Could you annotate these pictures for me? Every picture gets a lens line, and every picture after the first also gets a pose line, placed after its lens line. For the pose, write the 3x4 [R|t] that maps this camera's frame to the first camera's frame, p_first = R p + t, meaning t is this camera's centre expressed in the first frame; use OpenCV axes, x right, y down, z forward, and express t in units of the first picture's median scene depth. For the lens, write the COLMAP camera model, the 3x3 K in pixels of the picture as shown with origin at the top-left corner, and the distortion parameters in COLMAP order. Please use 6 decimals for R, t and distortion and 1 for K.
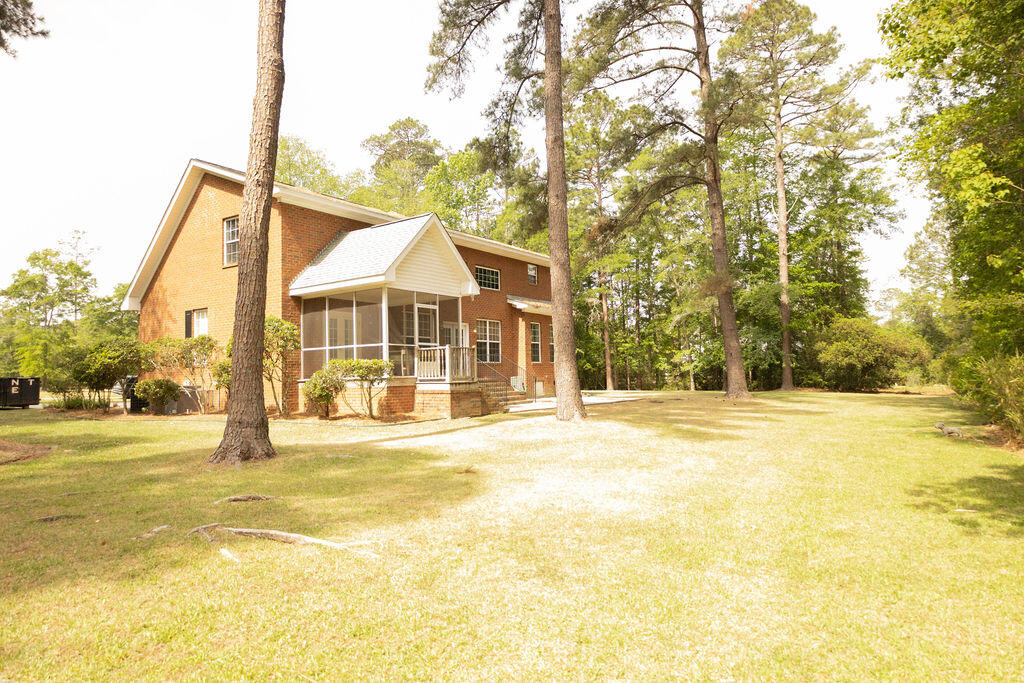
lens RADIAL K [[665.0, 0, 512.0], [0, 665.0, 341.5], [0, 0, 1]] dist [0.000302, -0.000096]
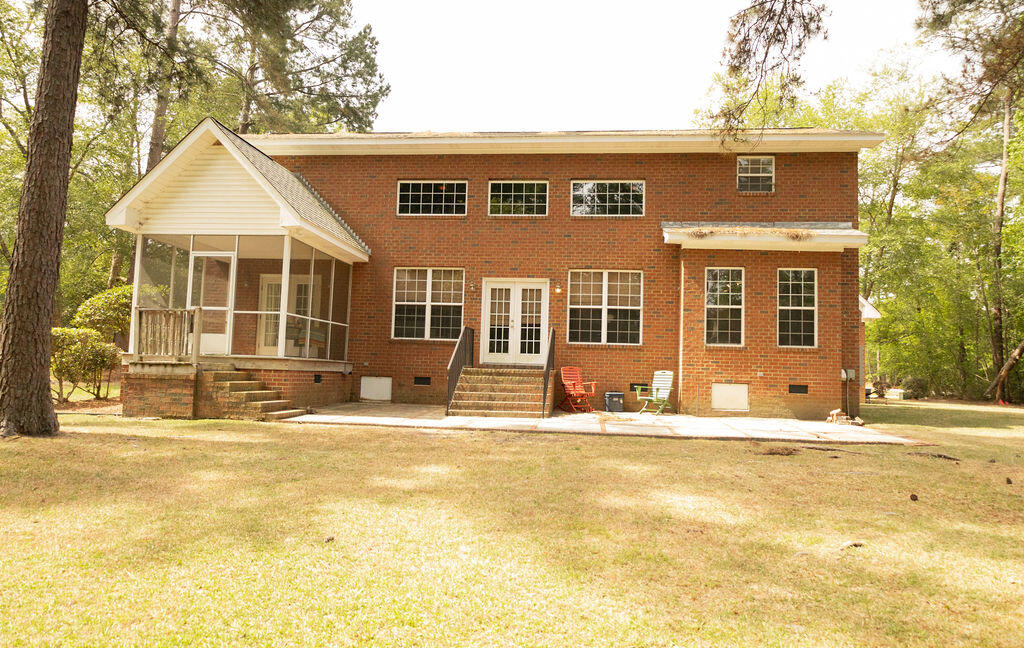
lens RADIAL K [[716.6, 0, 512.0], [0, 716.6, 324.0], [0, 0, 1]] dist [0.001720, 0.000109]
pose [[0.491013, -0.029875, -0.870640, 0.465206], [0.011678, 0.999548, -0.027712, 0.030527], [0.871074, 0.003439, 0.491140, 0.627047]]
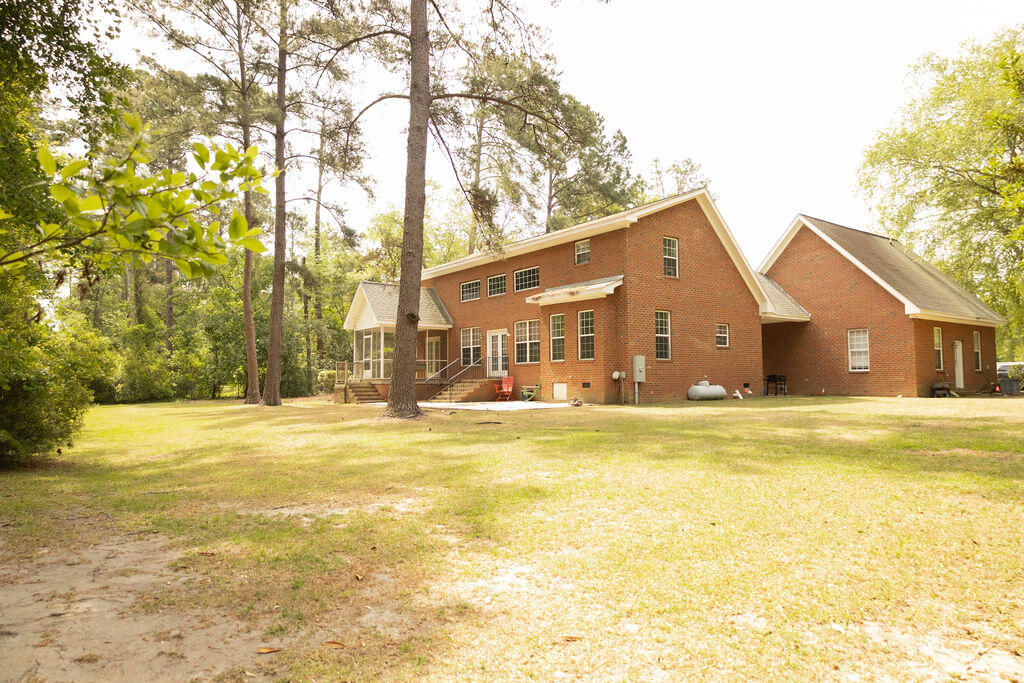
lens RADIAL K [[665.0, 0, 512.0], [0, 665.0, 341.5], [0, 0, 1]] dist [0.000302, -0.000096]
pose [[-0.306083, -0.037692, -0.951258, 0.928941], [0.067170, 0.995871, -0.061073, 0.059076], [0.949632, -0.082590, -0.302288, 1.283826]]
